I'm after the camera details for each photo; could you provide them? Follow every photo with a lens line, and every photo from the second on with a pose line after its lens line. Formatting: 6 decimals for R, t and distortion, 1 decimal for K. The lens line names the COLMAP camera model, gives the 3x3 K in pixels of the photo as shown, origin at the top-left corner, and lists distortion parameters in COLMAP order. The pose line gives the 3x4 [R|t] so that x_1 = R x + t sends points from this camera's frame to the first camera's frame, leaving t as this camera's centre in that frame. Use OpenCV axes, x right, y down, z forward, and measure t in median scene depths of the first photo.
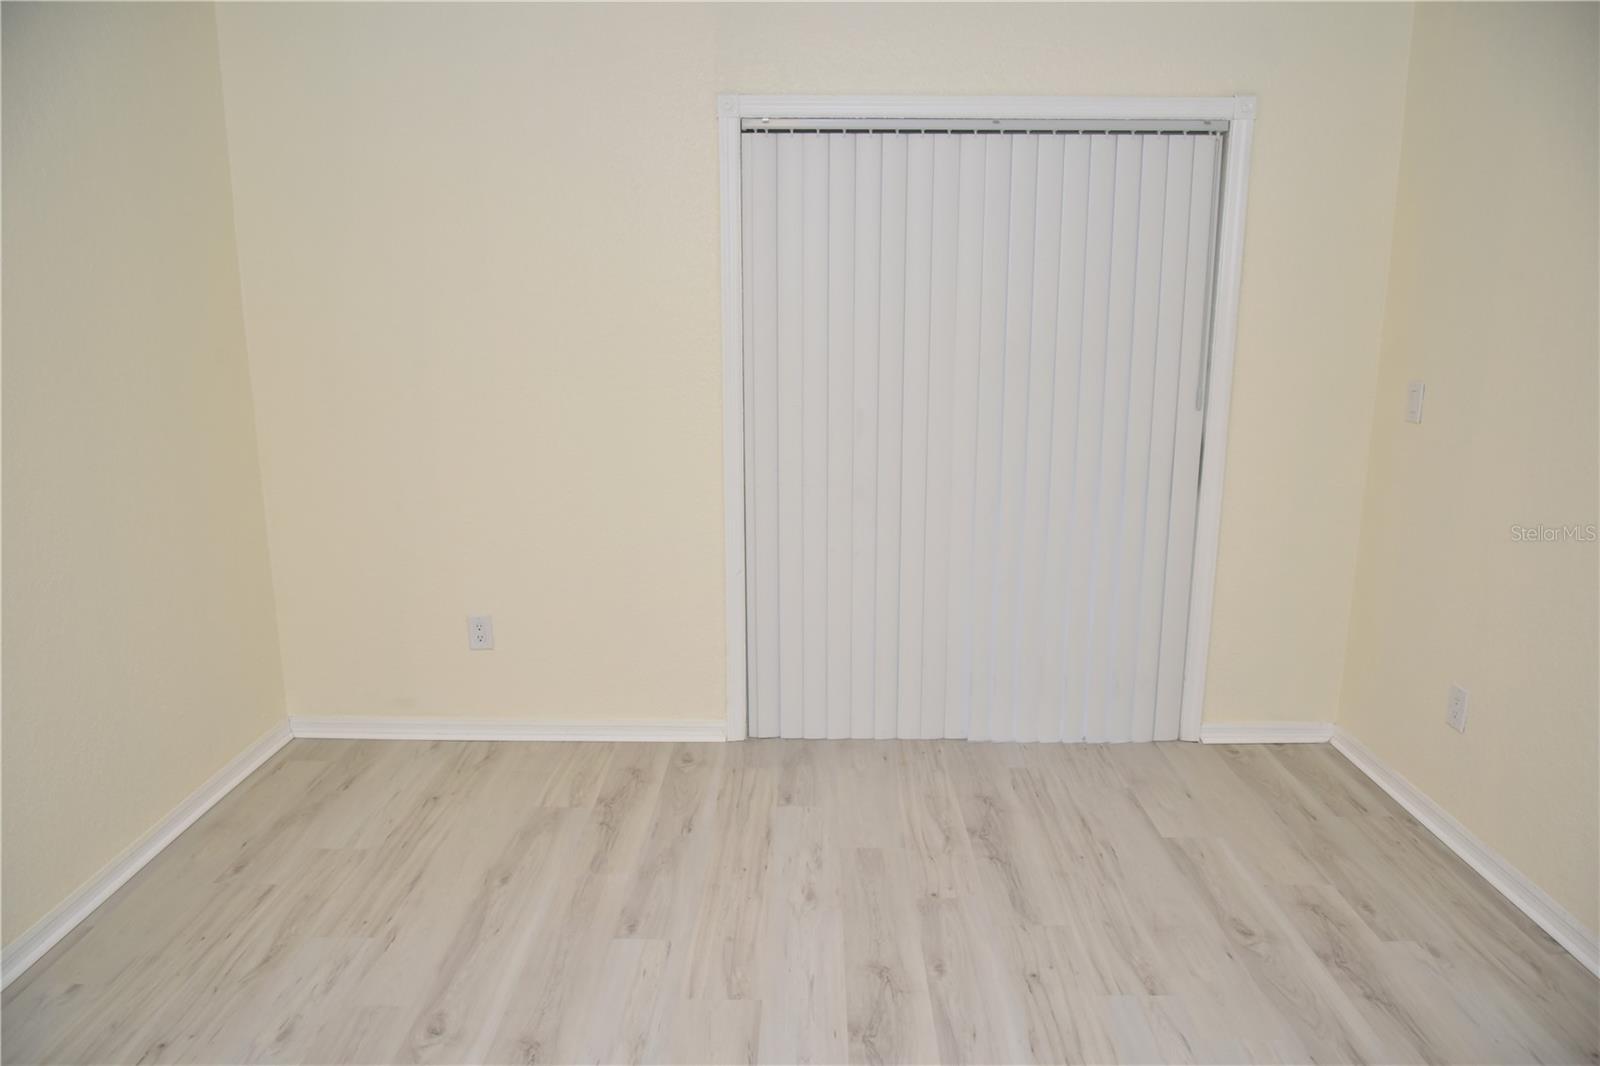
lens RADIAL K [[1113.9, 0, 808.3], [0, 1113.9, 536.6], [0, 0, 1]] dist [-0.039146, 0.001954]
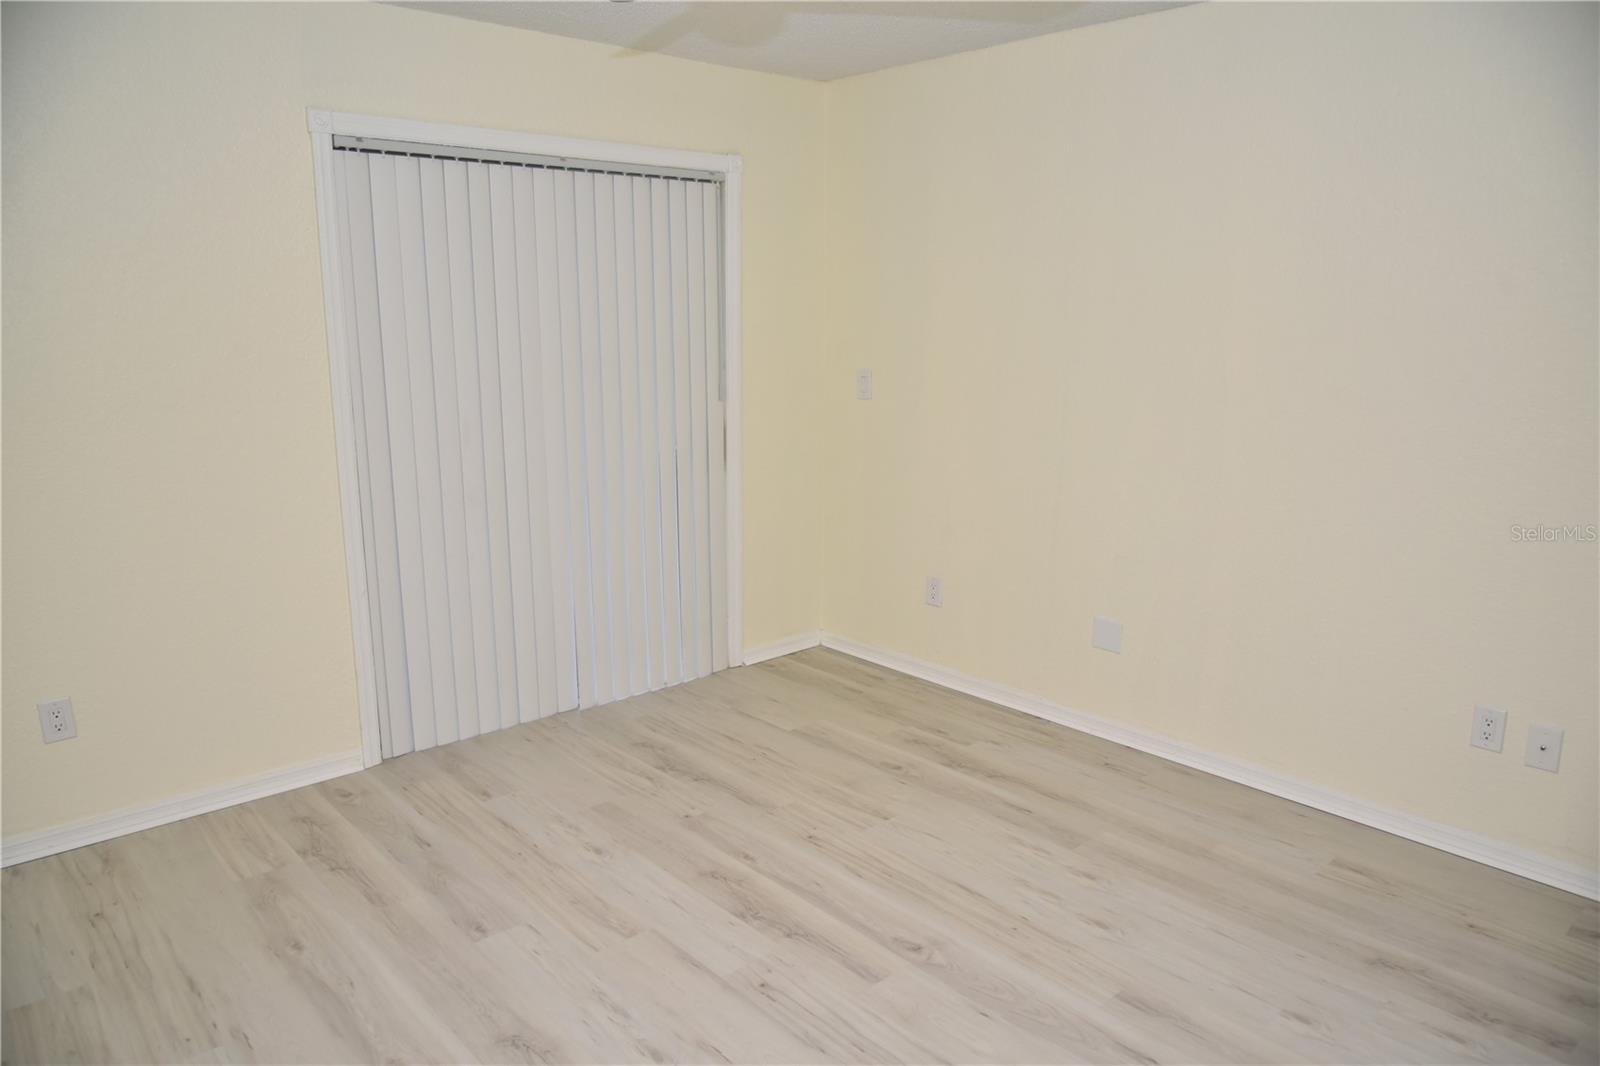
lens RADIAL K [[1085.5, 0, 807.2], [0, 1085.5, 538.4], [0, 0, 1]] dist [-0.039272, 0.005981]
pose [[0.738193, -0.140233, 0.659853, -0.478418], [0.143195, 0.988437, 0.049868, -0.009723], [-0.659217, 0.057676, 0.749738, 0.027273]]
